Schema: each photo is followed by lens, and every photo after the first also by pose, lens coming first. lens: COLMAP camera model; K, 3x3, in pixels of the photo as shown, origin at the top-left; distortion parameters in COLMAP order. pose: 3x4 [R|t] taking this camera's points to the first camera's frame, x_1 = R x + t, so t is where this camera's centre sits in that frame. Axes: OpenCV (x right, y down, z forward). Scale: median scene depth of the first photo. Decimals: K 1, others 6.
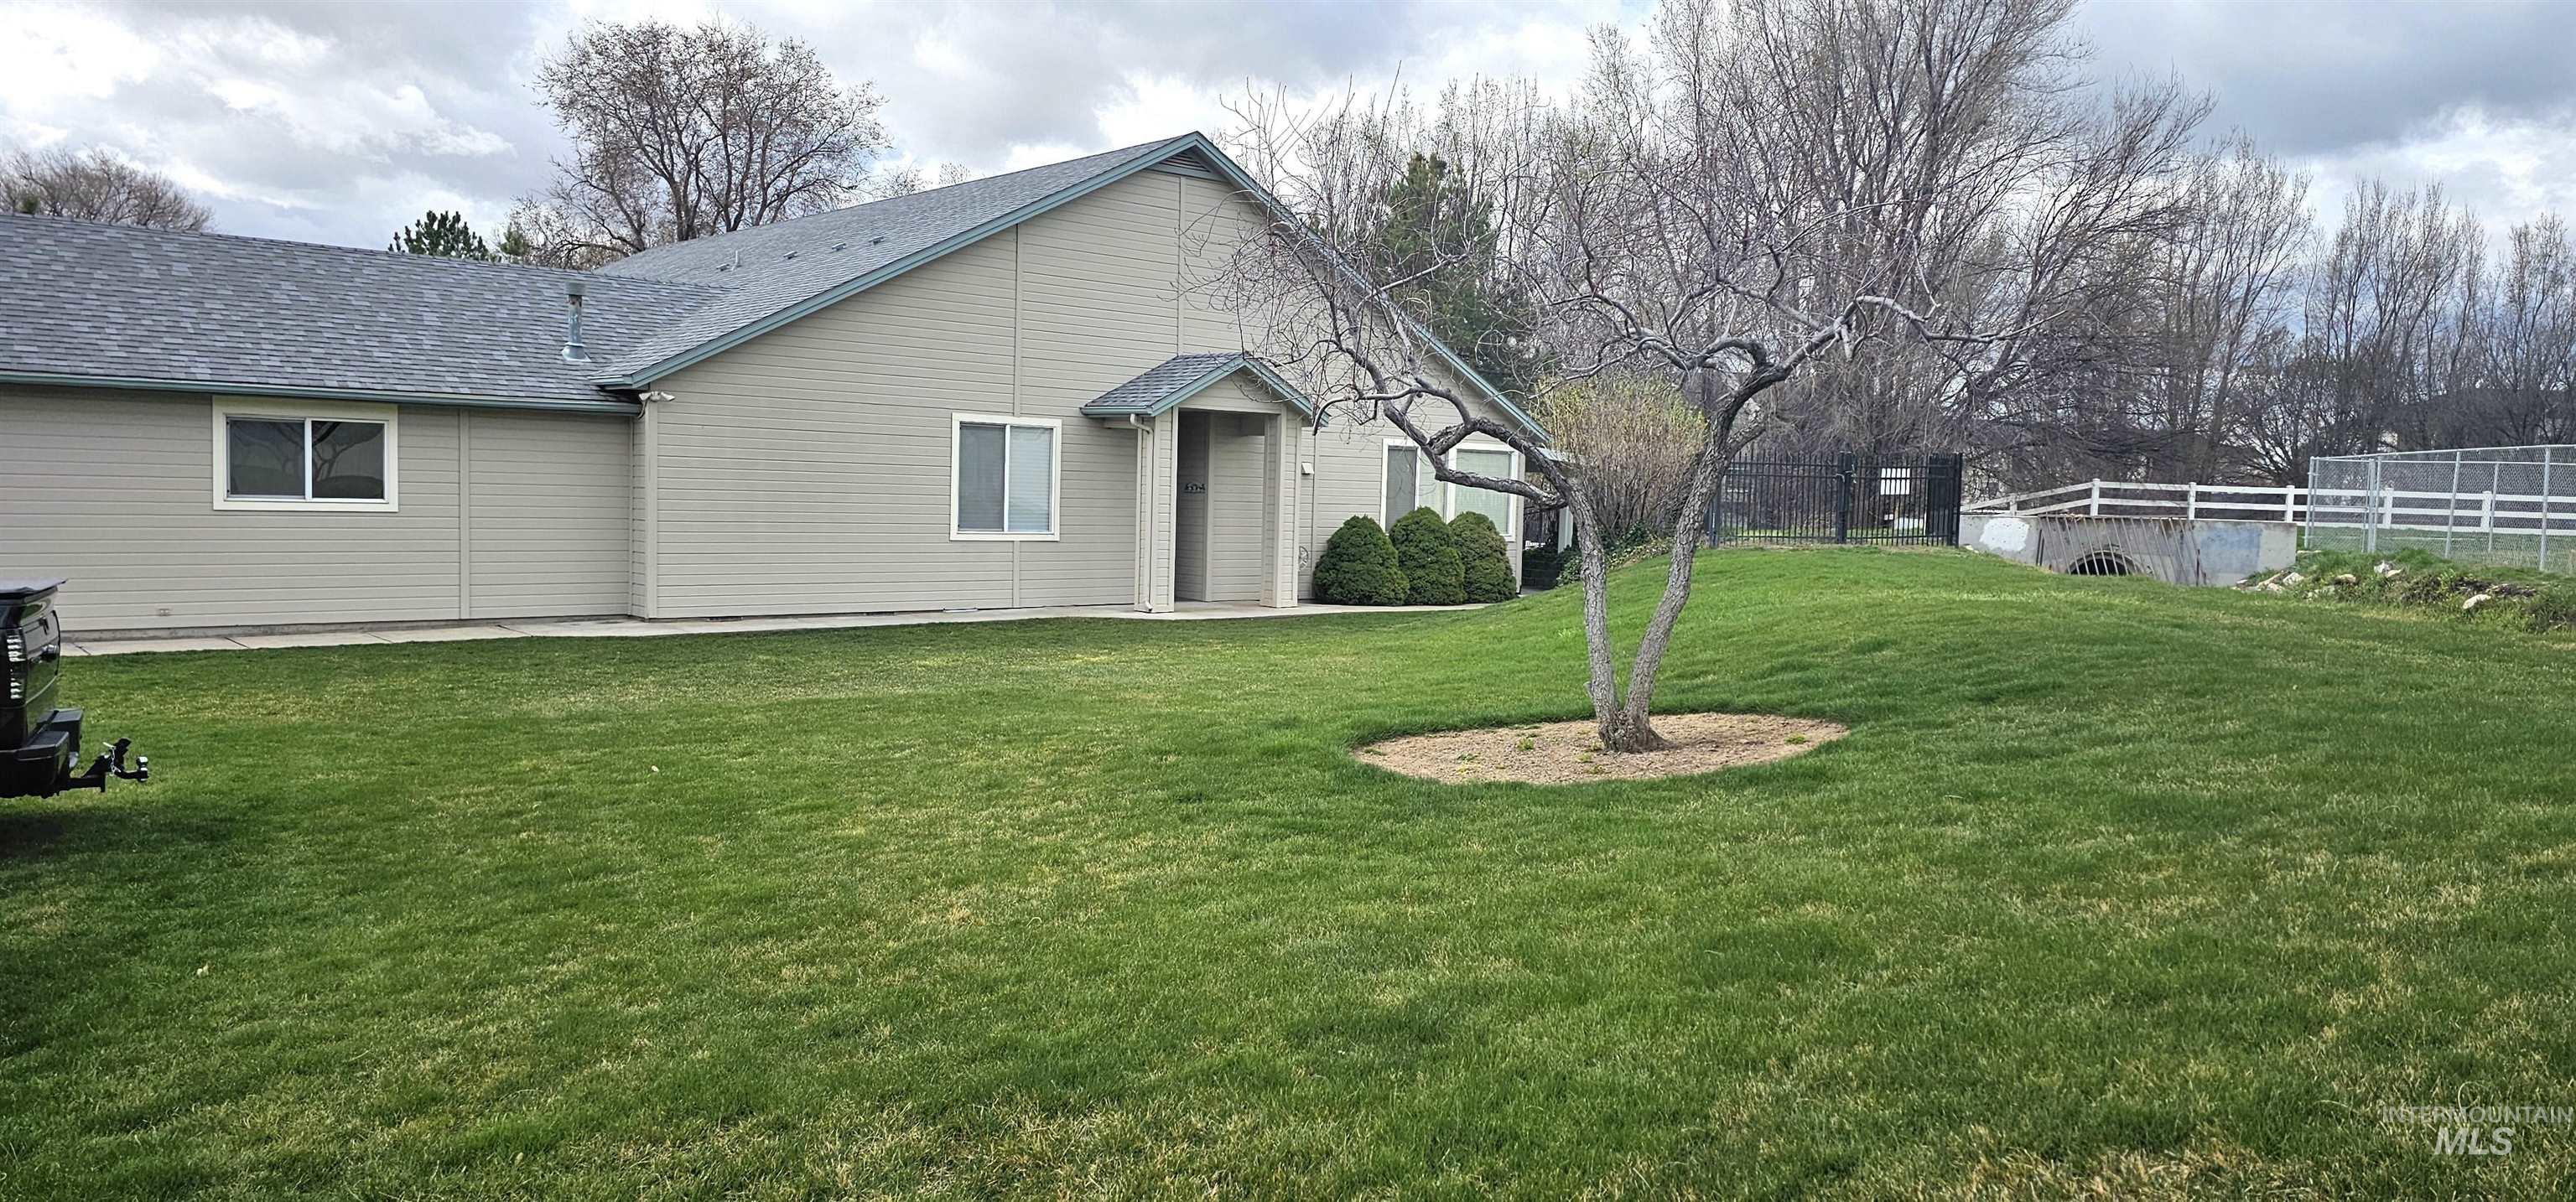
lens RADIAL K [[1744.2, 0, 1316.1], [0, 1744.2, 583.6], [0, 0, 1]] dist [0.086642, -0.020602]
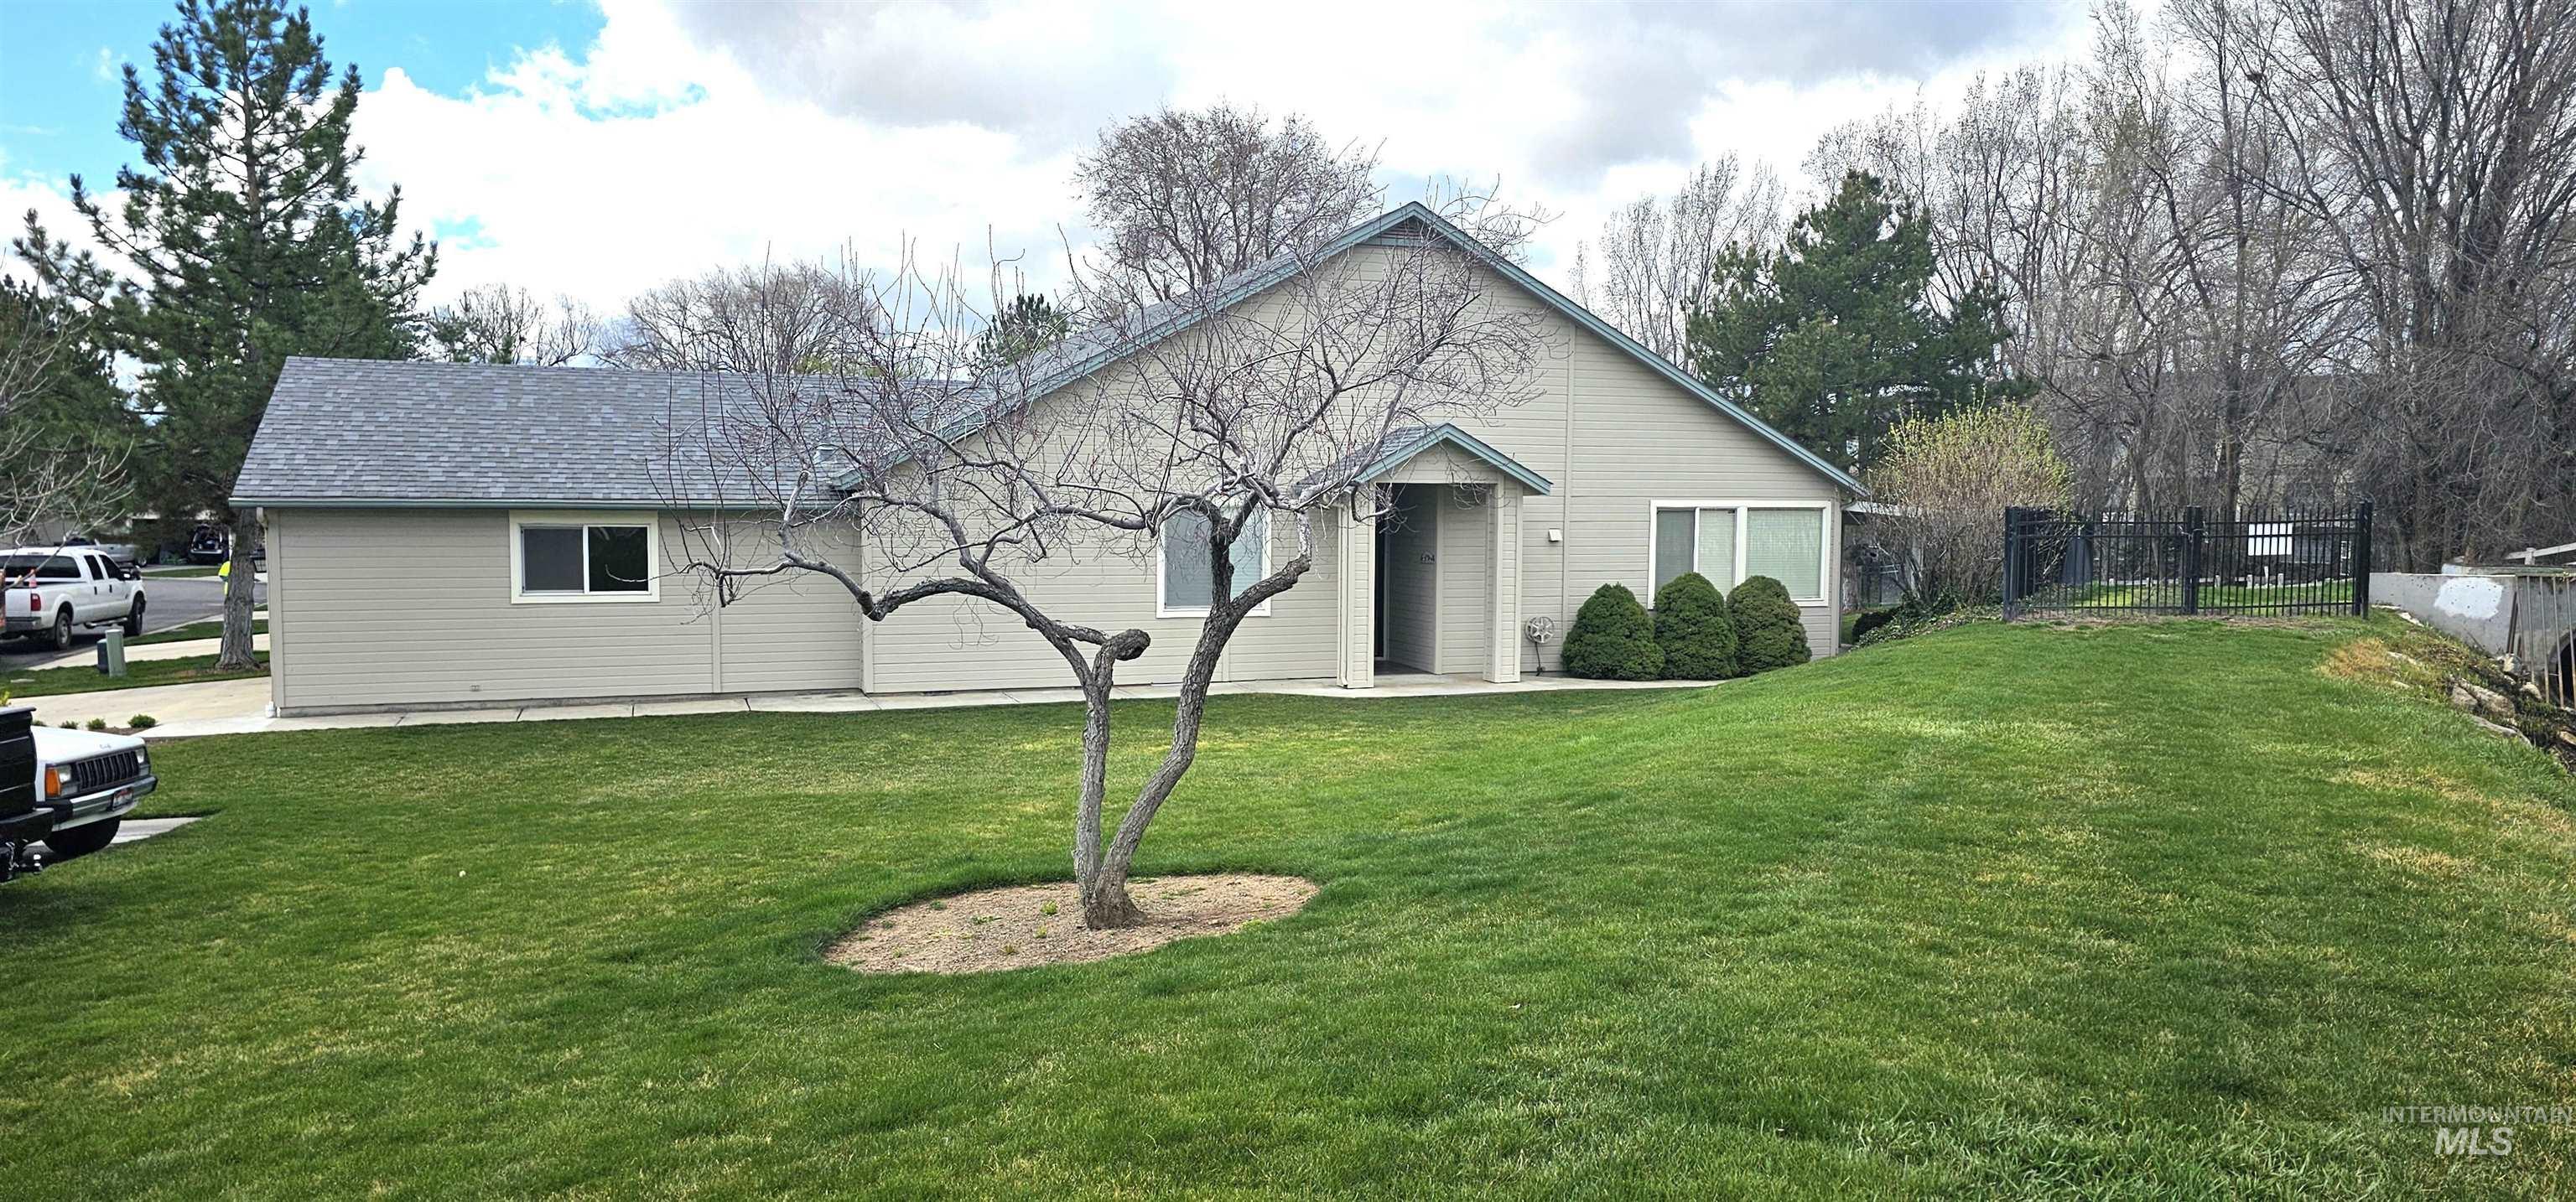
lens RADIAL K [[1744.2, 0, 1295.4], [0, 1744.2, 615.8], [0, 0, 1]] dist [0.086642, -0.020602]
pose [[0.935554, 0.001959, -0.353178, 0.219342], [-0.000744, 0.999993, 0.003578, -0.027374], [0.353182, -0.003085, 0.935549, 0.050796]]
